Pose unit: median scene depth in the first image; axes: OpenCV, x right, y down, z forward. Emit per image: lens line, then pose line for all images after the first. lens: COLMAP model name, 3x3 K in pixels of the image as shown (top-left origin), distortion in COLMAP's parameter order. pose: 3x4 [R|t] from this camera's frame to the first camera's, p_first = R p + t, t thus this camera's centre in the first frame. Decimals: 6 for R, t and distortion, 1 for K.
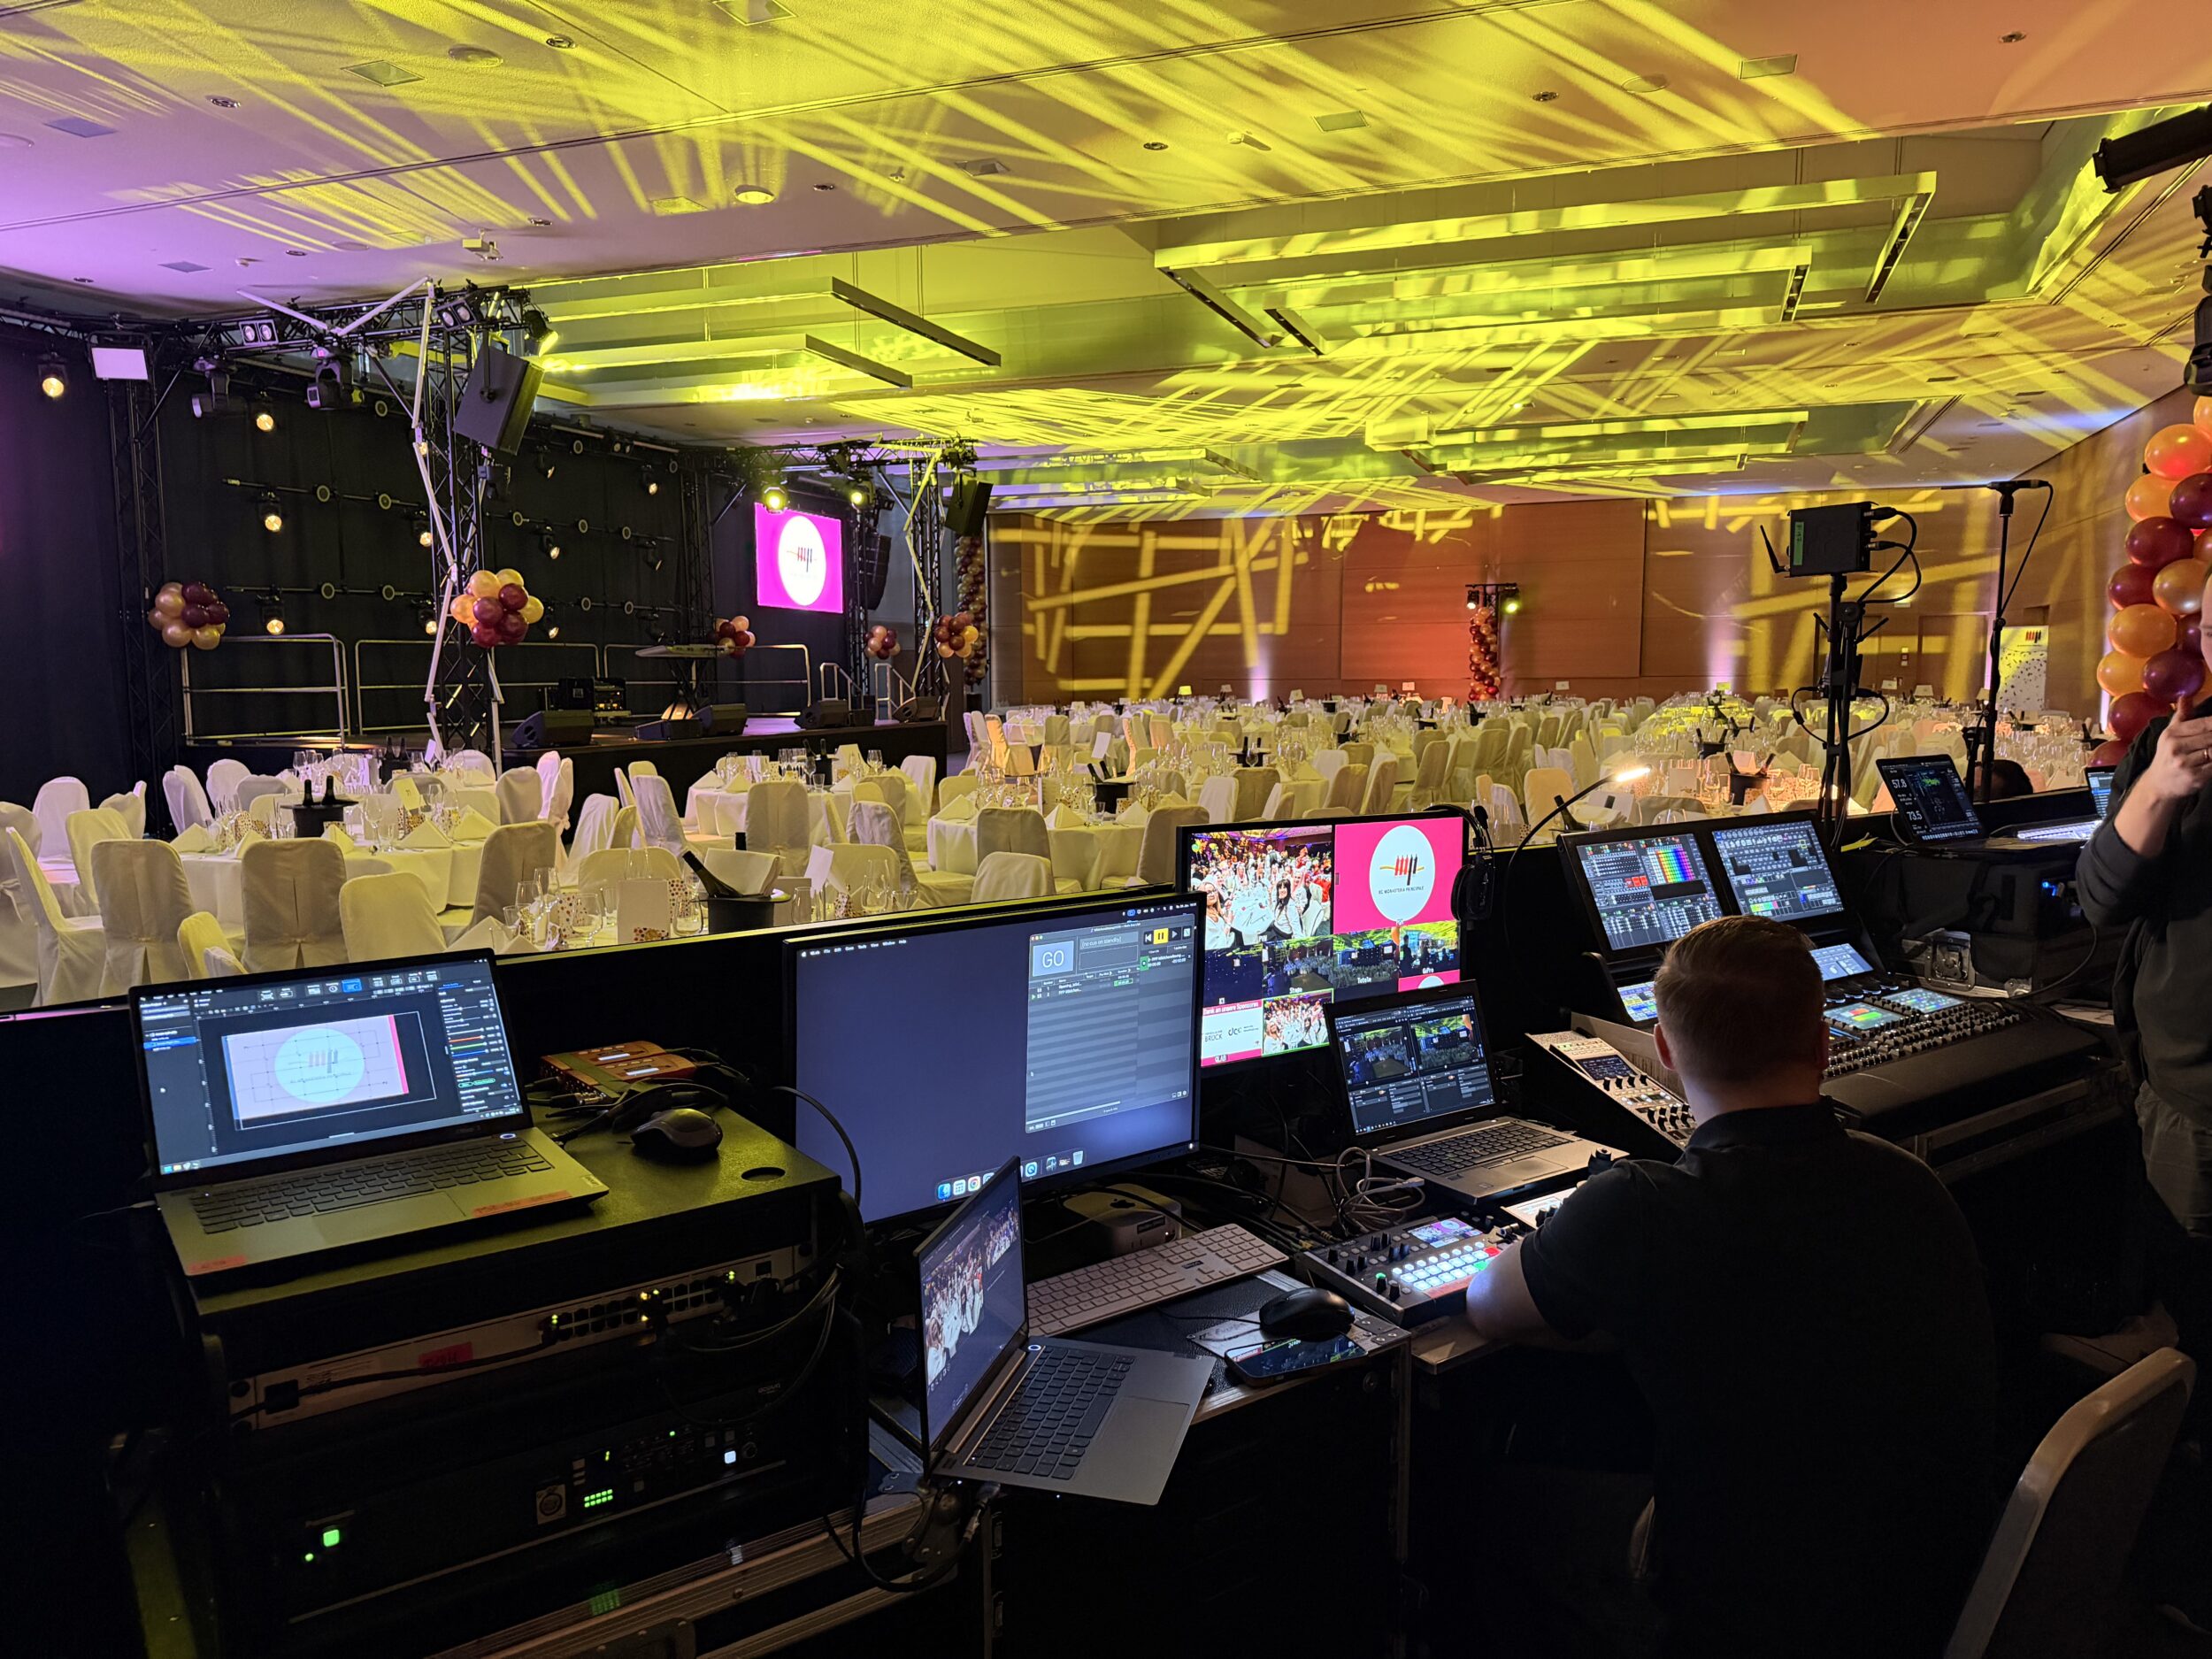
lens RADIAL K [[1519.2, 0, 1079.6], [0, 1519.2, 847.6], [0, 0, 1]] dist [0.125020, -0.186644]
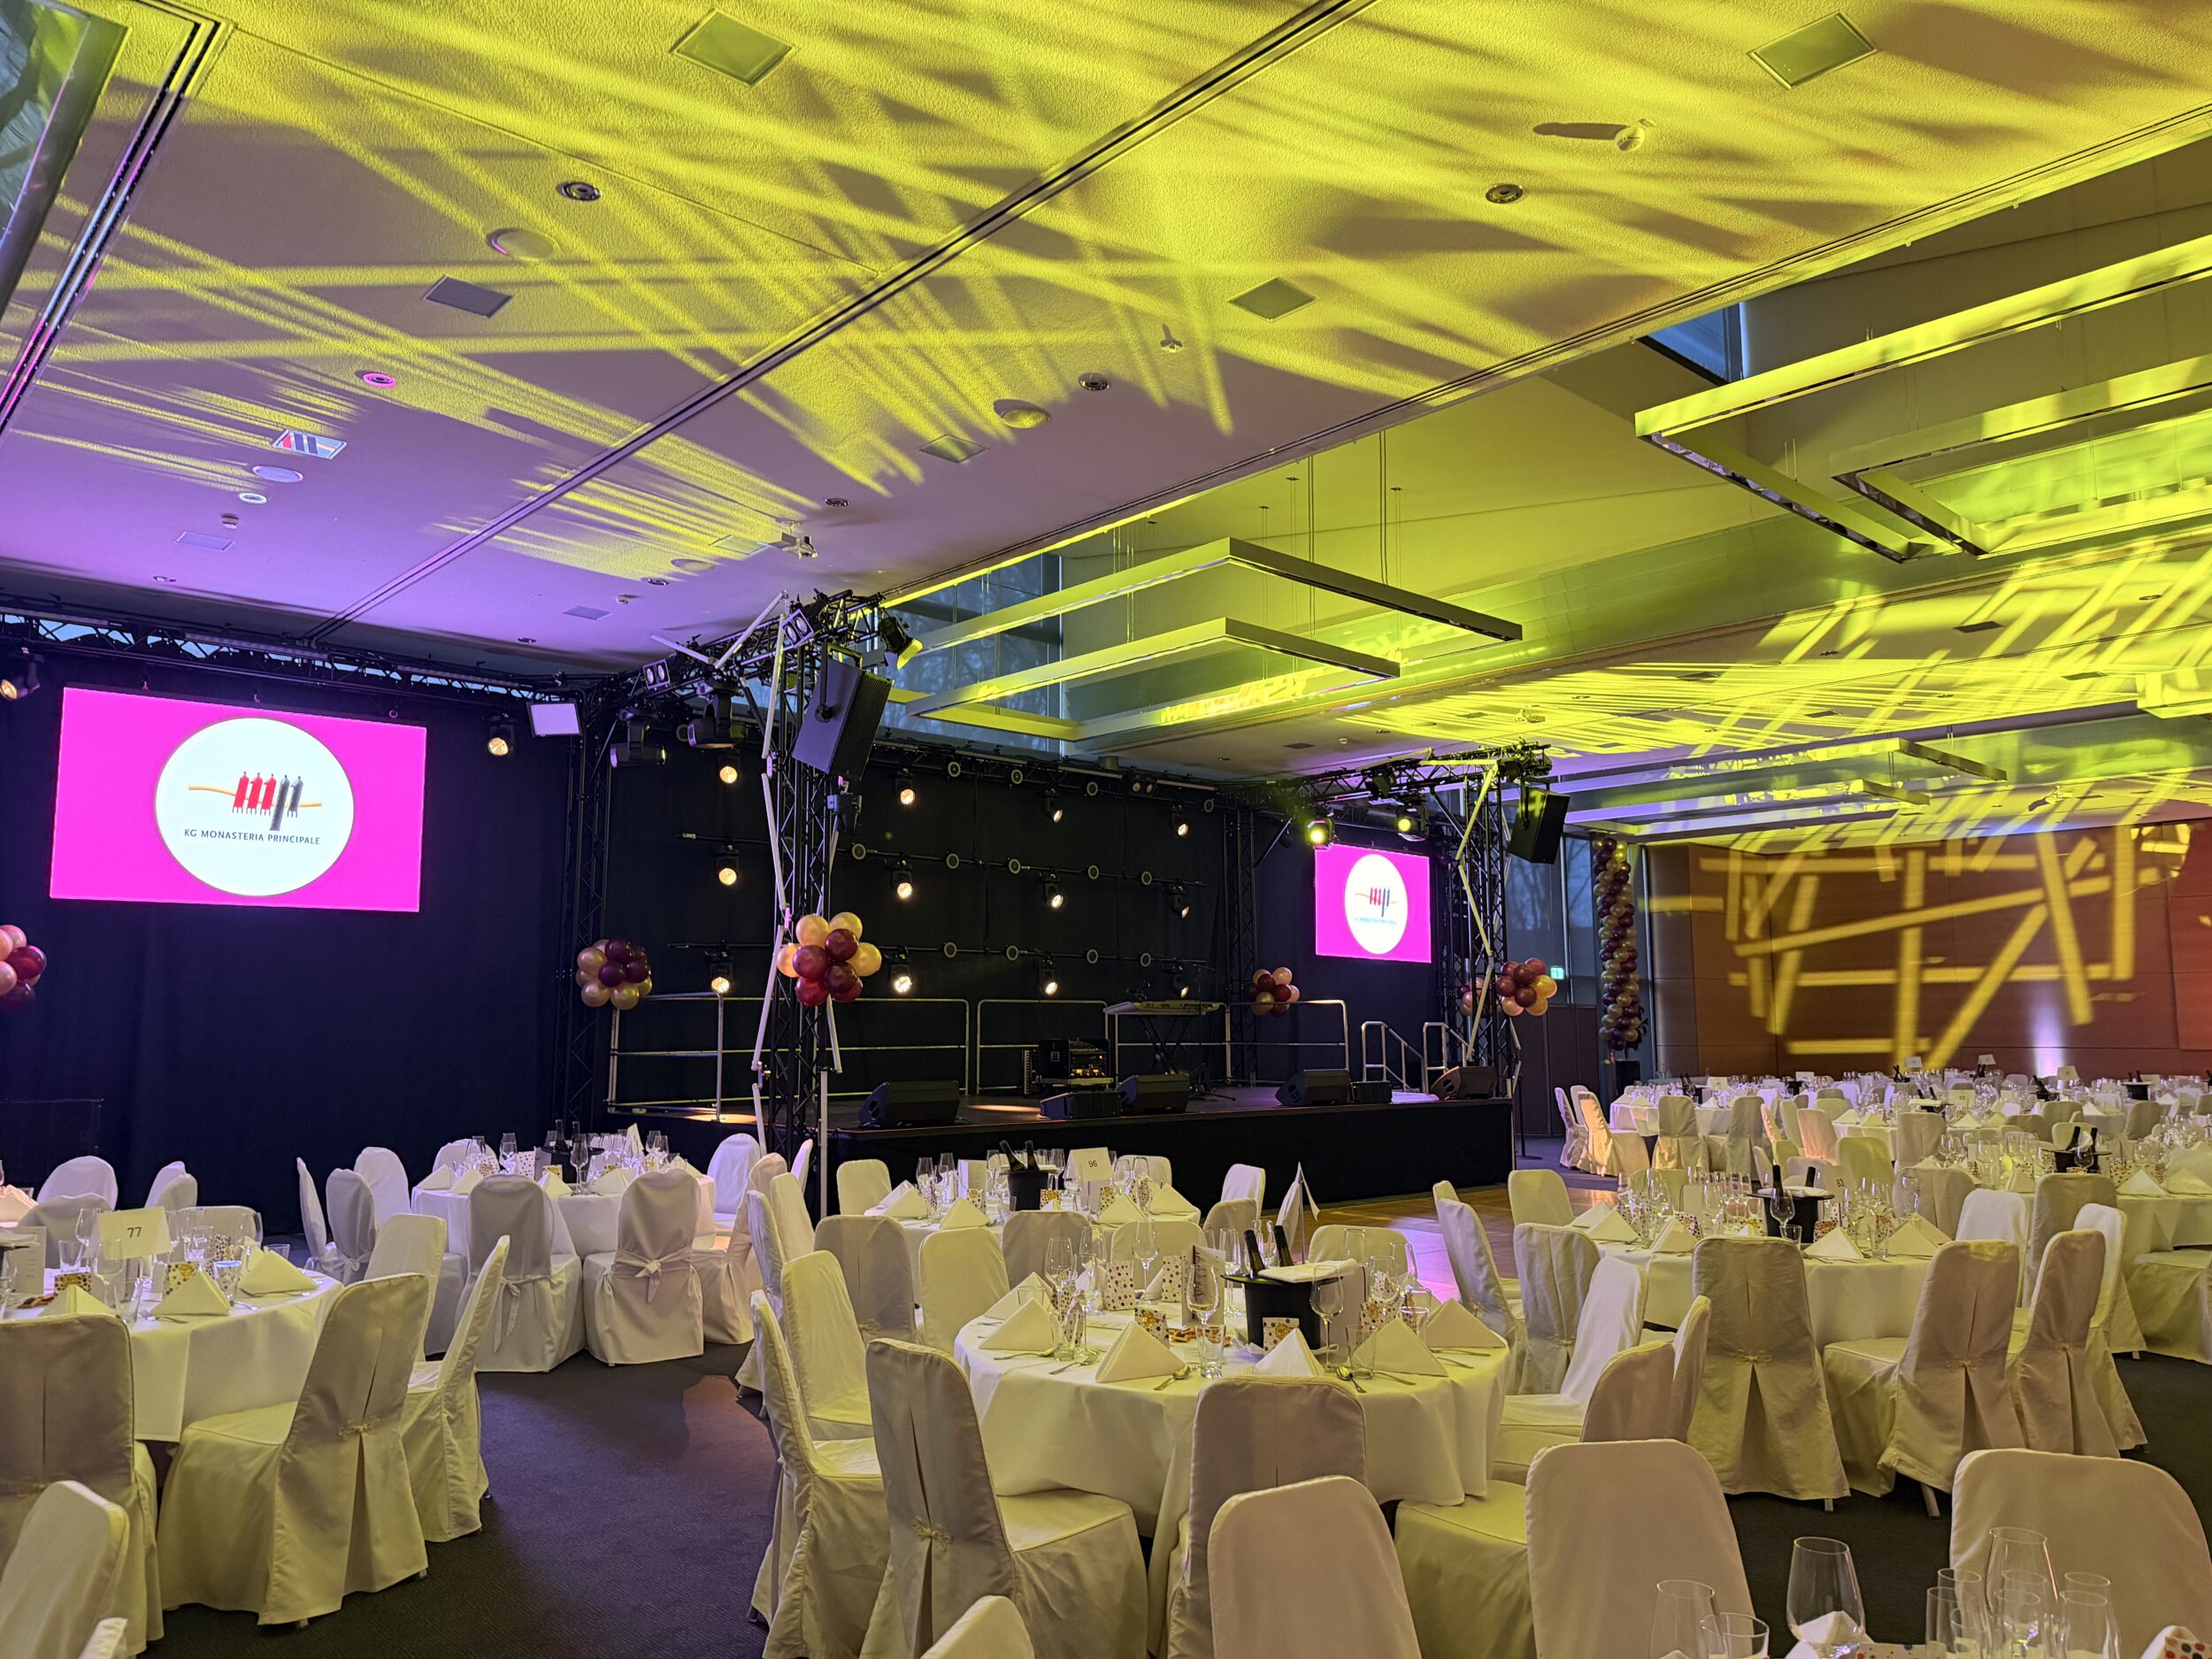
lens RADIAL K [[1519.2, 0, 1079.6], [0, 1519.2, 847.6], [0, 0, 1]] dist [0.125020, -0.186644]
pose [[0.888858, -0.048126, -0.455648, 0.083660], [-0.058224, 0.974542, -0.216513, -0.028408], [0.454468, 0.218979, 0.863428, 0.223555]]
